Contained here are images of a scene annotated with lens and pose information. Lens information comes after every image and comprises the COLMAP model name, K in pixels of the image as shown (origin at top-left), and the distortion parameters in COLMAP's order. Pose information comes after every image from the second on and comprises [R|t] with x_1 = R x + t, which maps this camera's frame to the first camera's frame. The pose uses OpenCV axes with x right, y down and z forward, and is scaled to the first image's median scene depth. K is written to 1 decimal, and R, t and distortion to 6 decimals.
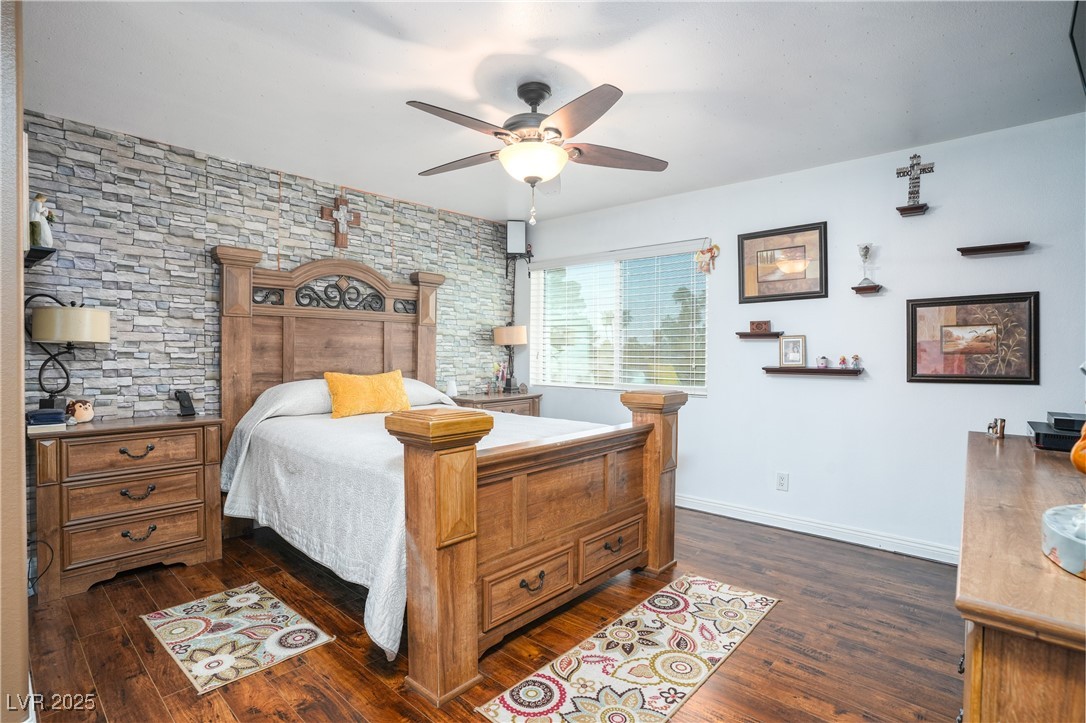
lens RADIAL K [[535.4, 0, 543.5], [0, 535.4, 361.5], [0, 0, 1]] dist [-0.058884, 0.018532]
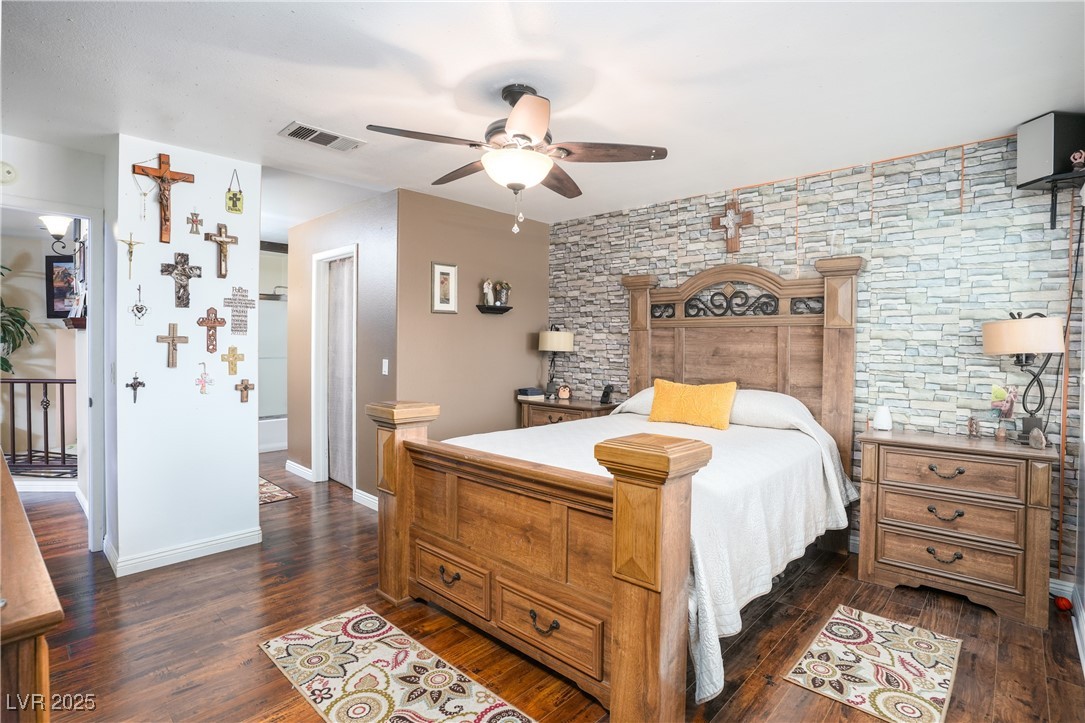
lens RADIAL K [[534.9, 0, 542.8], [0, 534.9, 352.1], [0, 0, 1]] dist [-0.058884, 0.018532]
pose [[-0.024746, 0.007374, -0.999667, 0.645013], [-0.028645, 0.999557, 0.008082, -0.033447], [0.999283, 0.028835, -0.024524, 0.737147]]
